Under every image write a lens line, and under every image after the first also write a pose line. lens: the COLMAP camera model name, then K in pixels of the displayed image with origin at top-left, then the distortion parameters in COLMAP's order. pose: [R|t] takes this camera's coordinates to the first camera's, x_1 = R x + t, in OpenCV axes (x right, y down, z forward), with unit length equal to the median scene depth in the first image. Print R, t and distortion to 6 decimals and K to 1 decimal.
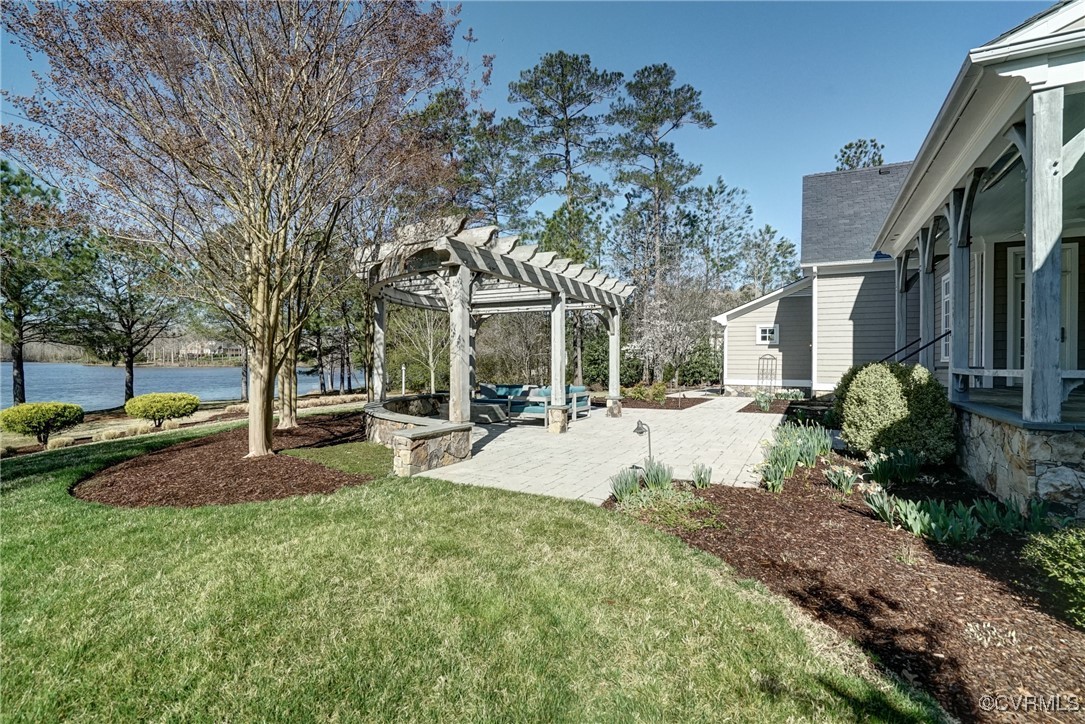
lens RADIAL K [[508.5, 0, 543.9], [0, 508.5, 362.3], [0, 0, 1]] dist [-0.043081, 0.012174]
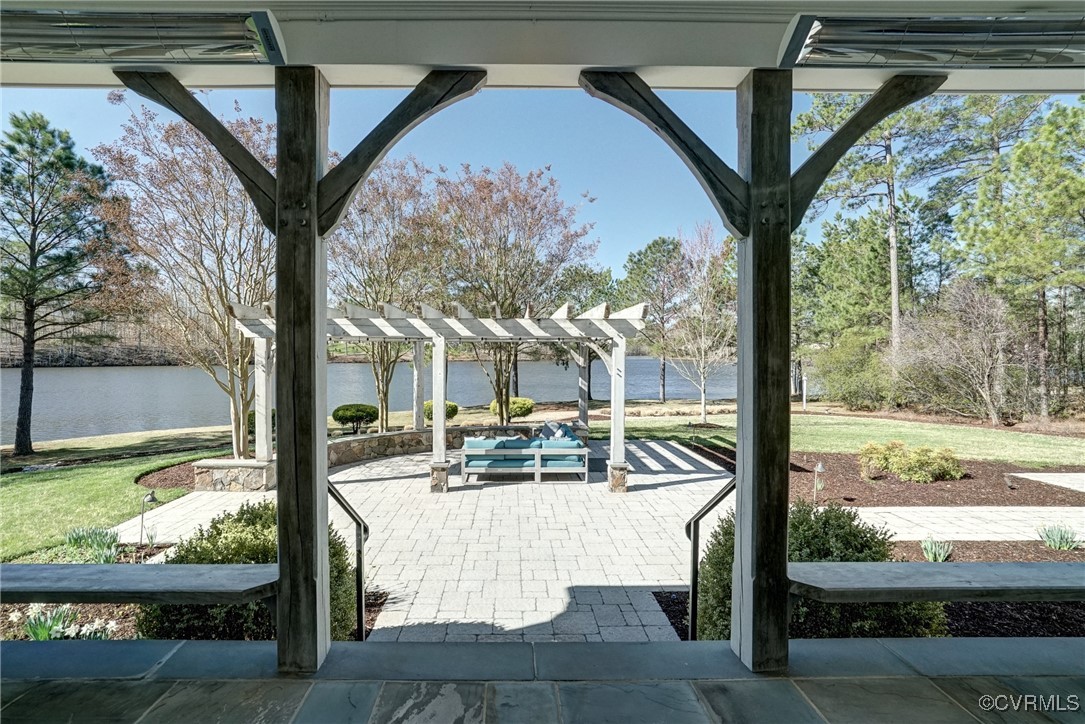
lens RADIAL K [[508.5, 0, 524.0], [0, 508.5, 359.4], [0, 0, 1]] dist [-0.043081, 0.012174]
pose [[0.464304, 0.008027, -0.885640, 0.429209], [0.003563, 0.999934, 0.010930, -0.051723], [0.885669, -0.008231, 0.464245, 0.334146]]
